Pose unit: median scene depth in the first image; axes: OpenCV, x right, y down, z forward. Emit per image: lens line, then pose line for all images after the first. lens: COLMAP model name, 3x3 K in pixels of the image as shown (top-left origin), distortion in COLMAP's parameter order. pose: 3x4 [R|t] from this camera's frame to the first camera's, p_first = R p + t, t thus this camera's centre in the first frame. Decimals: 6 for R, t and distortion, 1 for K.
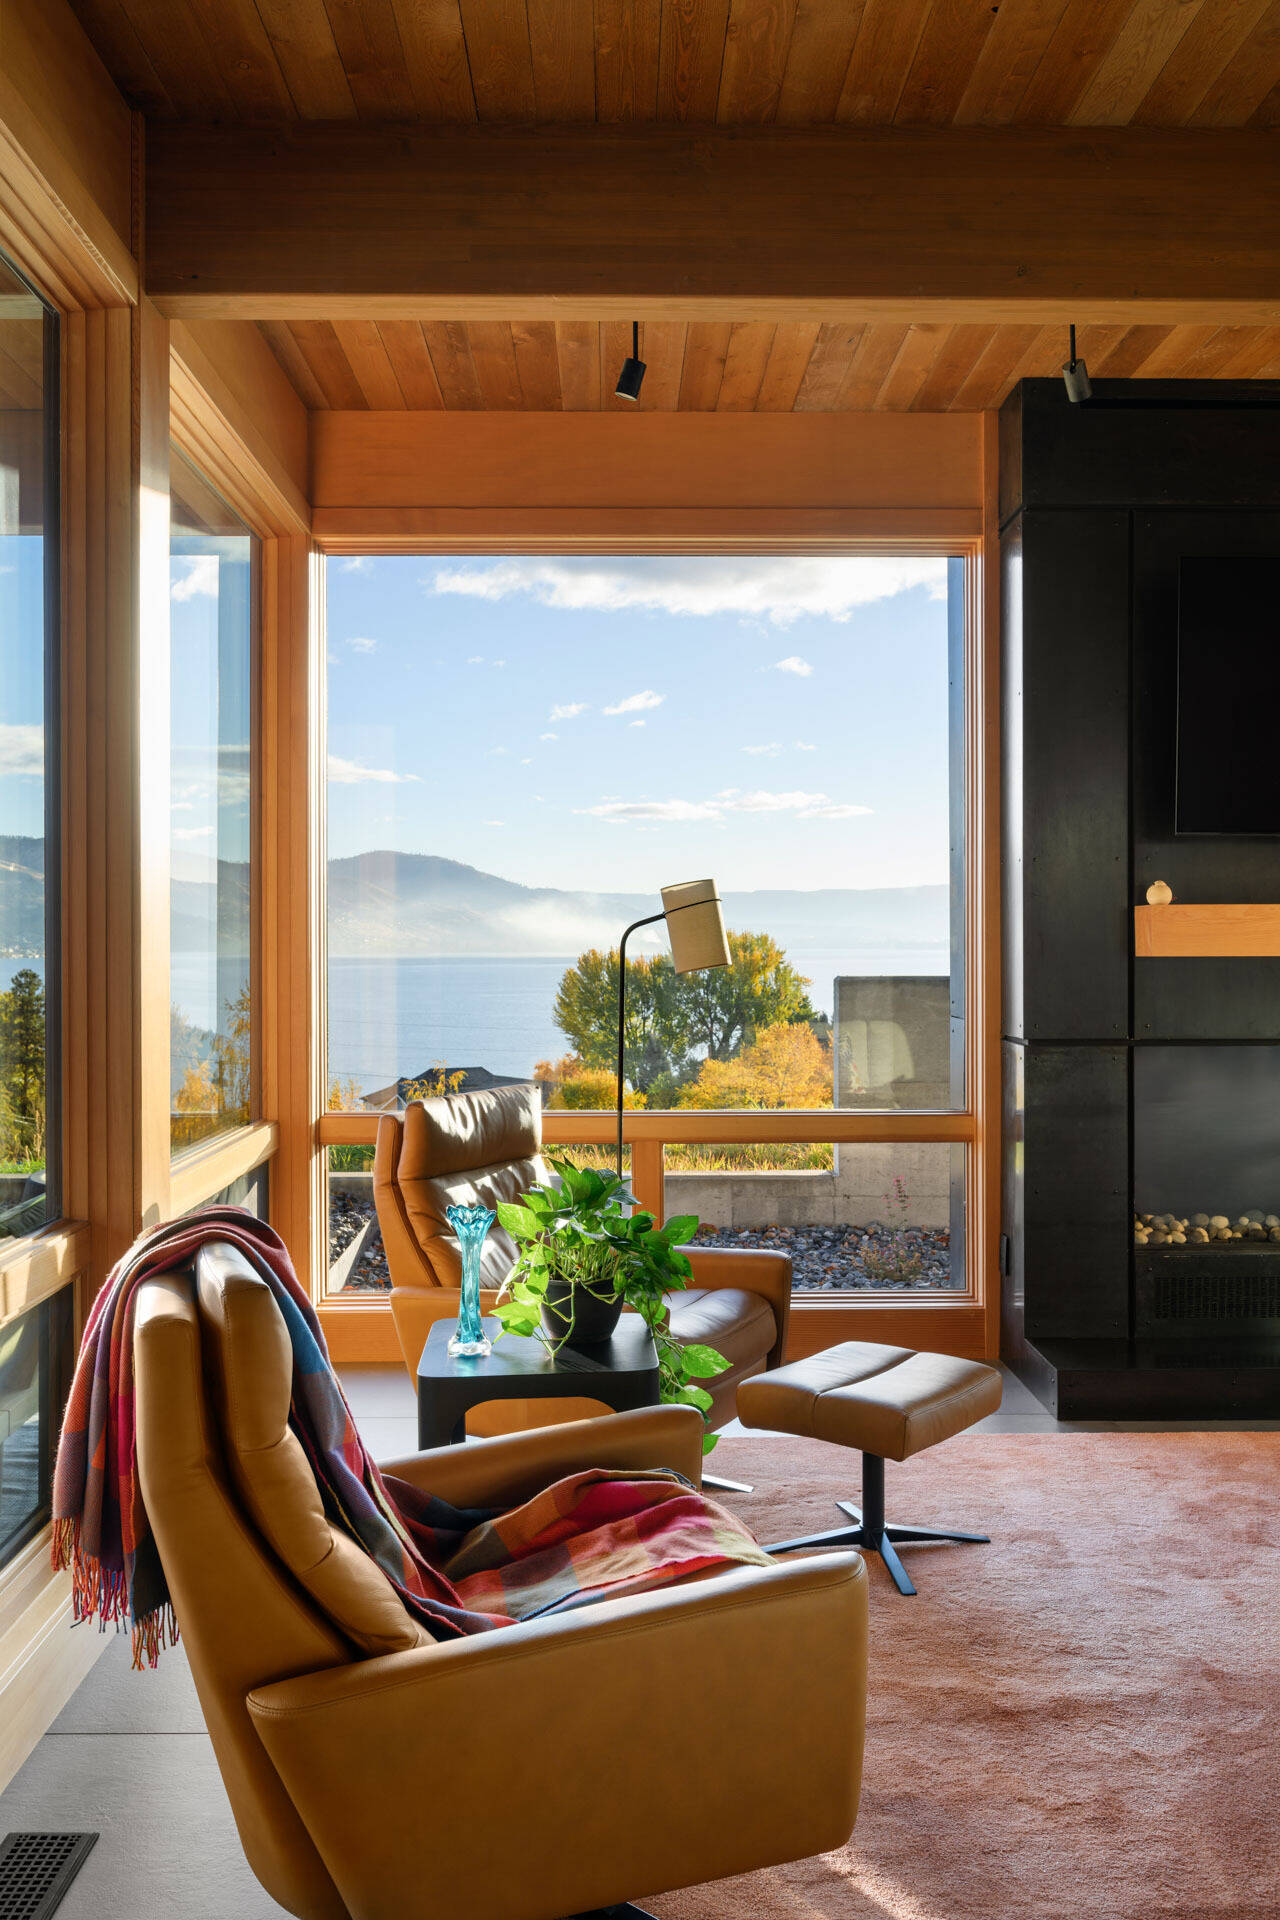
lens RADIAL K [[1577.3, 0, 644.5], [0, 1577.3, 946.9], [0, 0, 1]] dist [-0.015804, -0.010934]
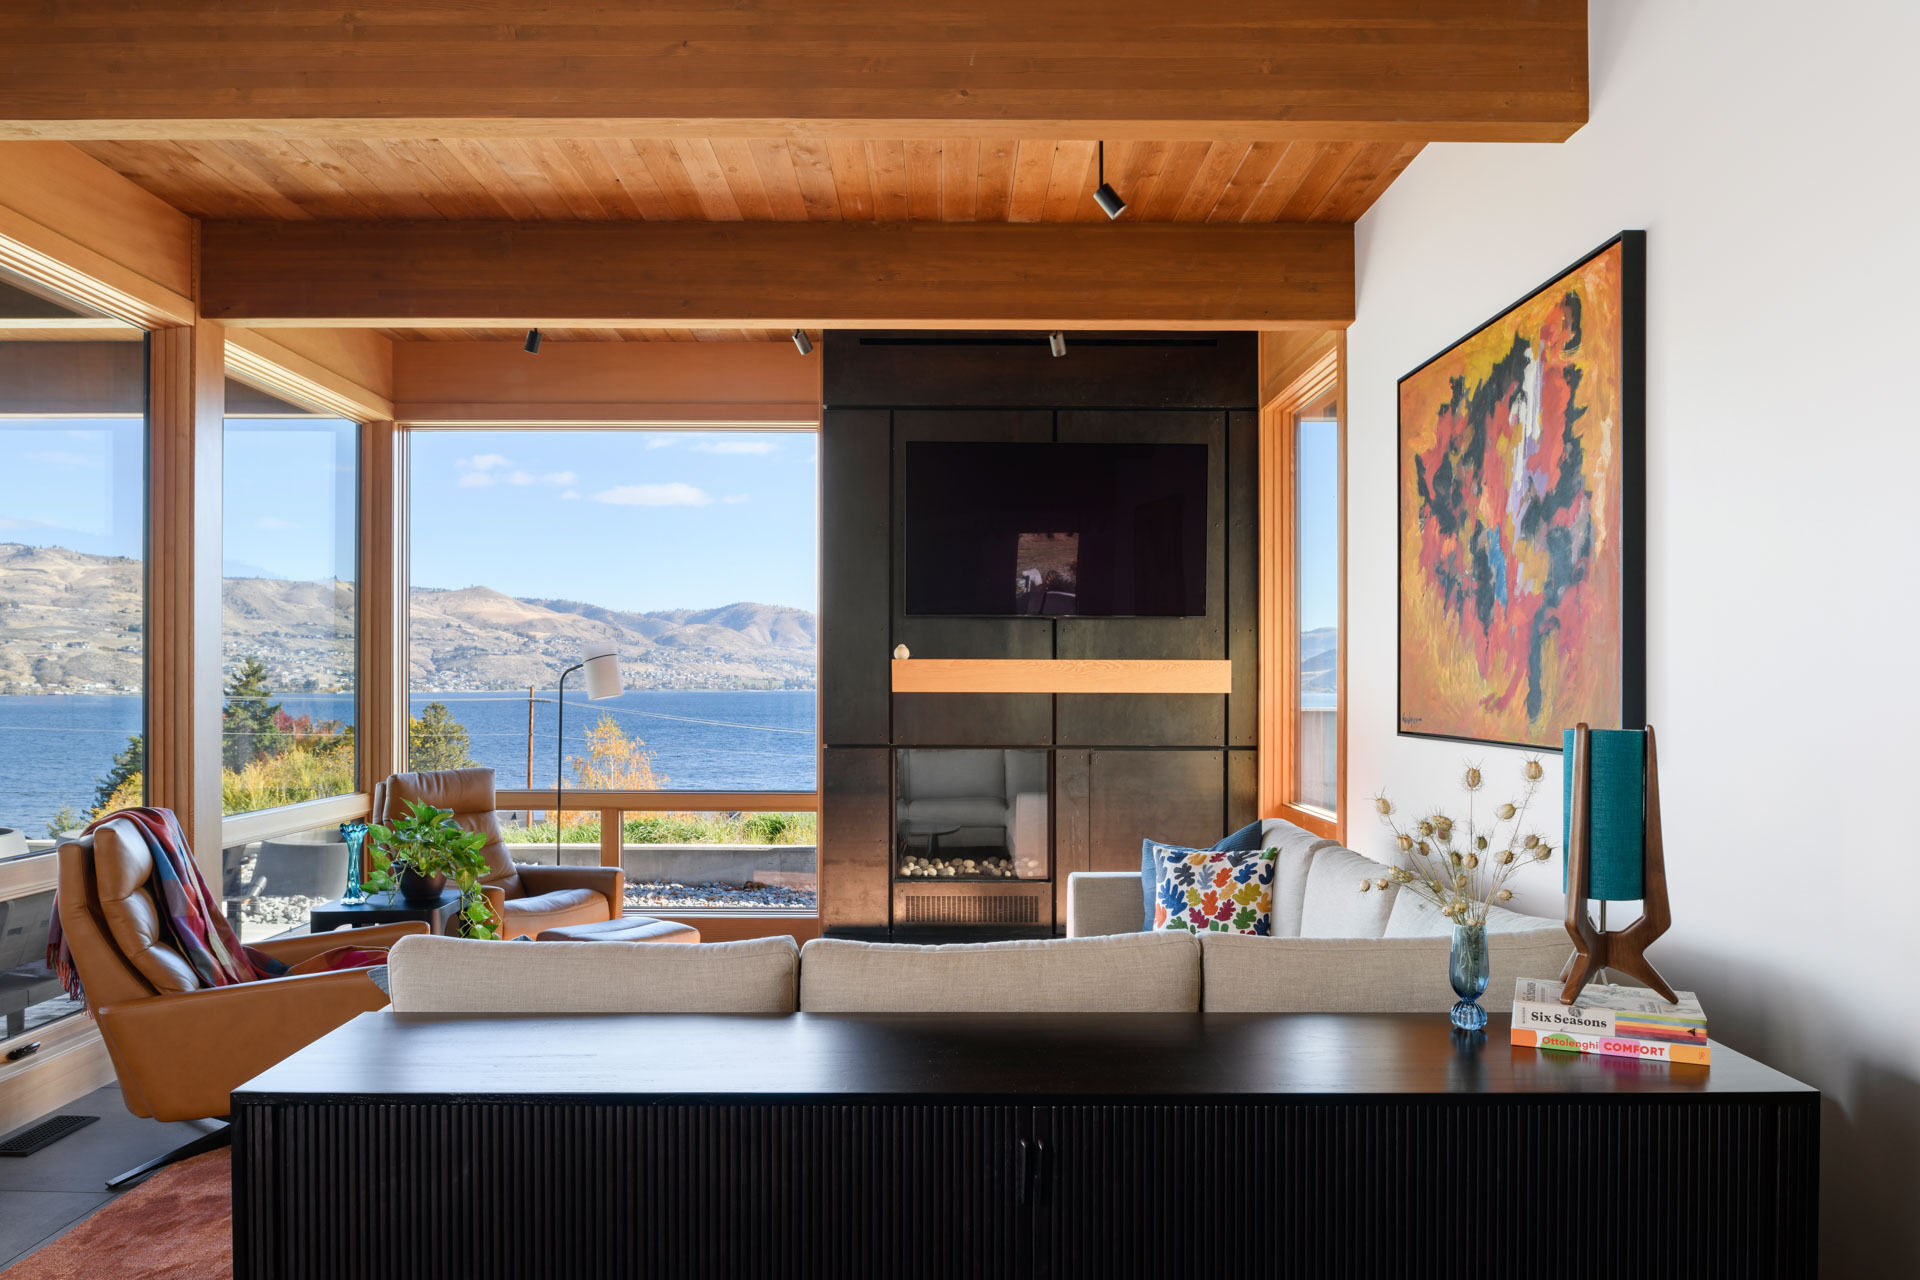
lens RADIAL K [[1365.3, 0, 935.4], [0, 1365.3, 677.8], [0, 0, 1]] dist [-0.020724, -0.002410]
pose [[0.999576, 0.006186, -0.028459, 0.391141], [-0.006378, 0.999957, -0.006659, 0.000875], [0.028416, 0.006837, 0.999573, -0.360310]]
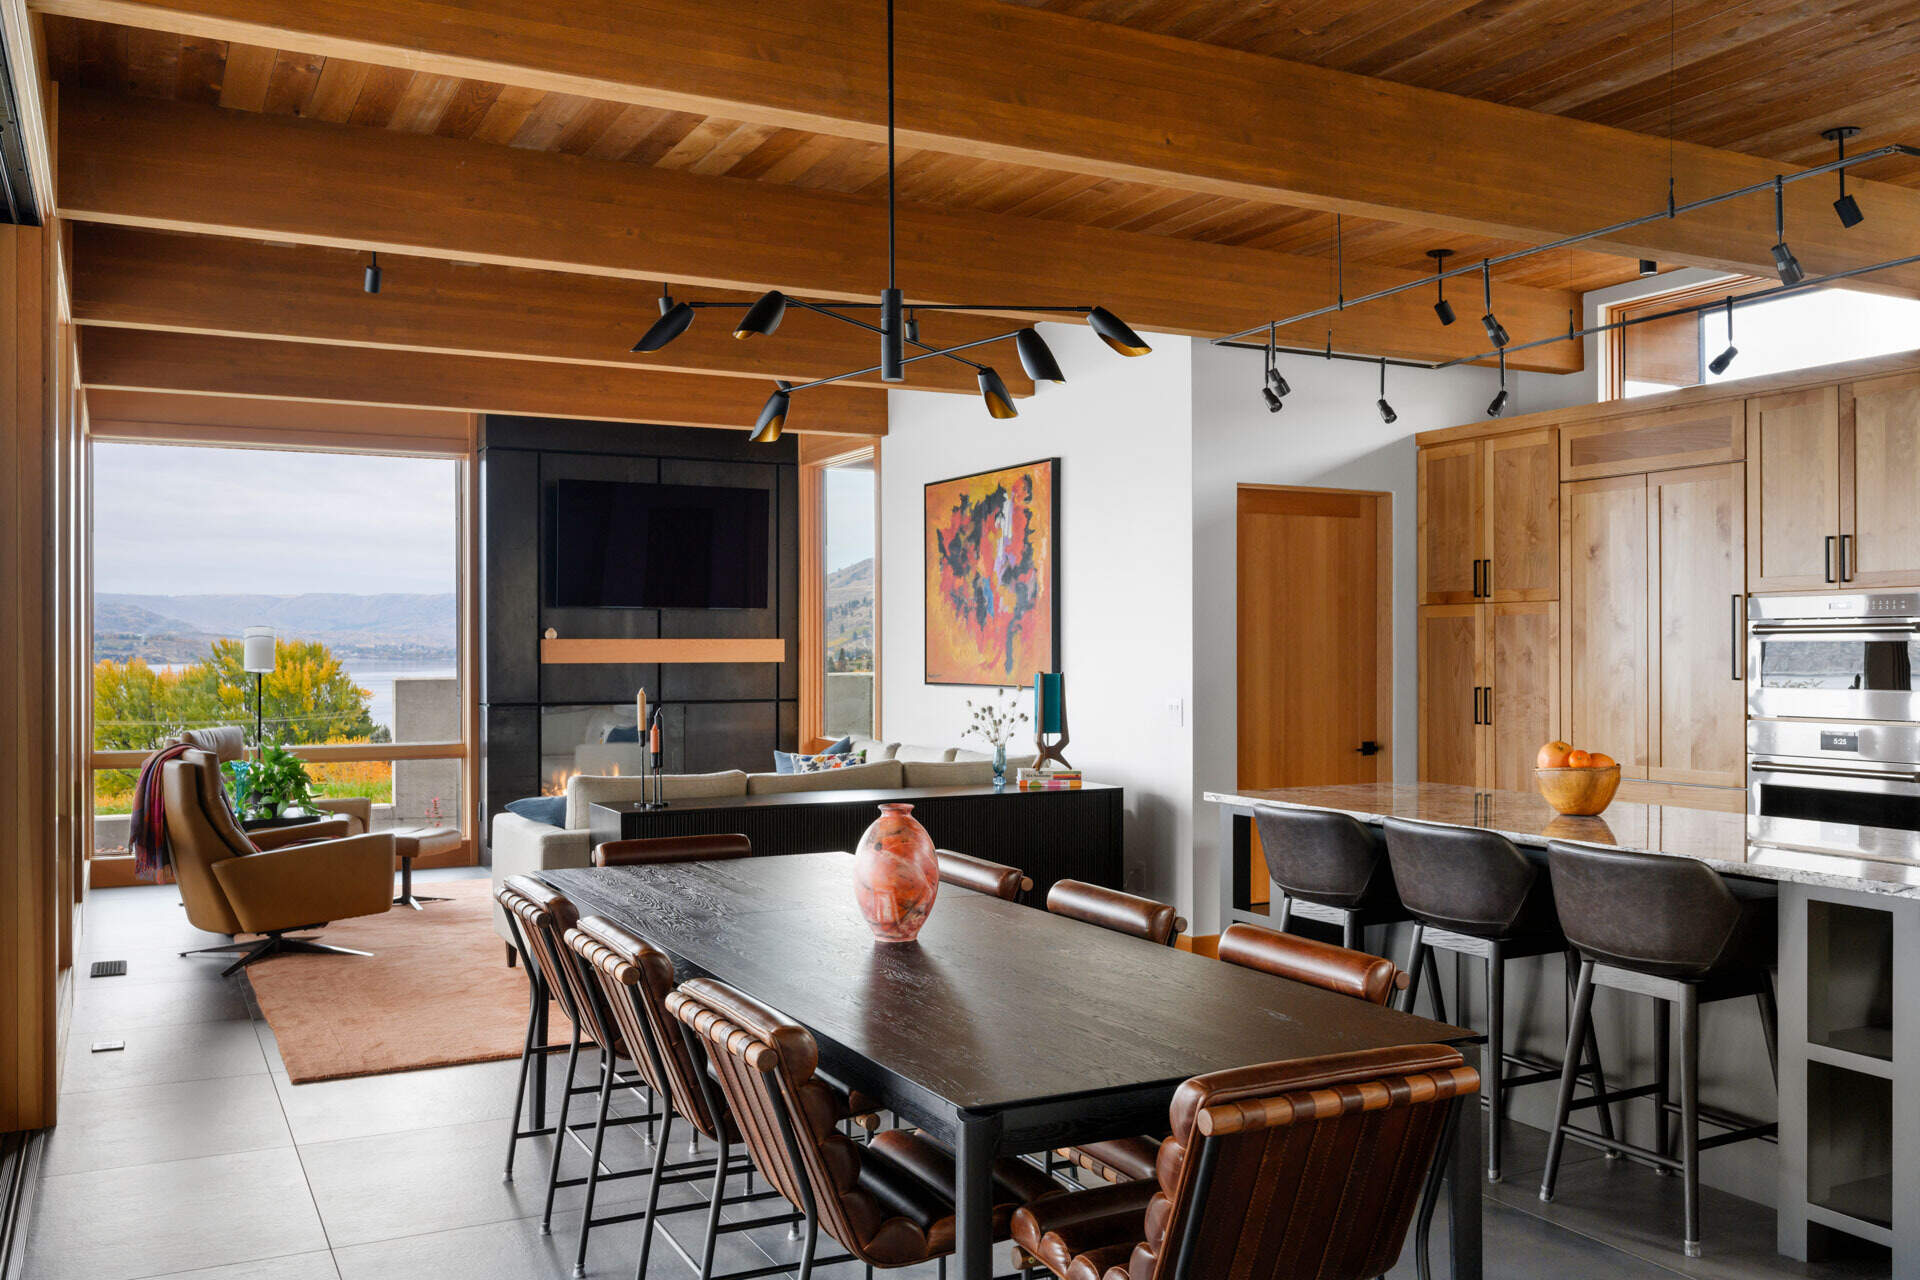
lens RADIAL K [[1682.1, 0, 951.7], [0, 1682.1, 642.1], [0, 0, 1]] dist [0.015137, 0.018188]
pose [[0.905876, 0.000508, 0.423543, -0.144064], [0.002995, 0.999967, -0.007604, -0.003970], [-0.423533, 0.008157, 0.905844, -1.265672]]
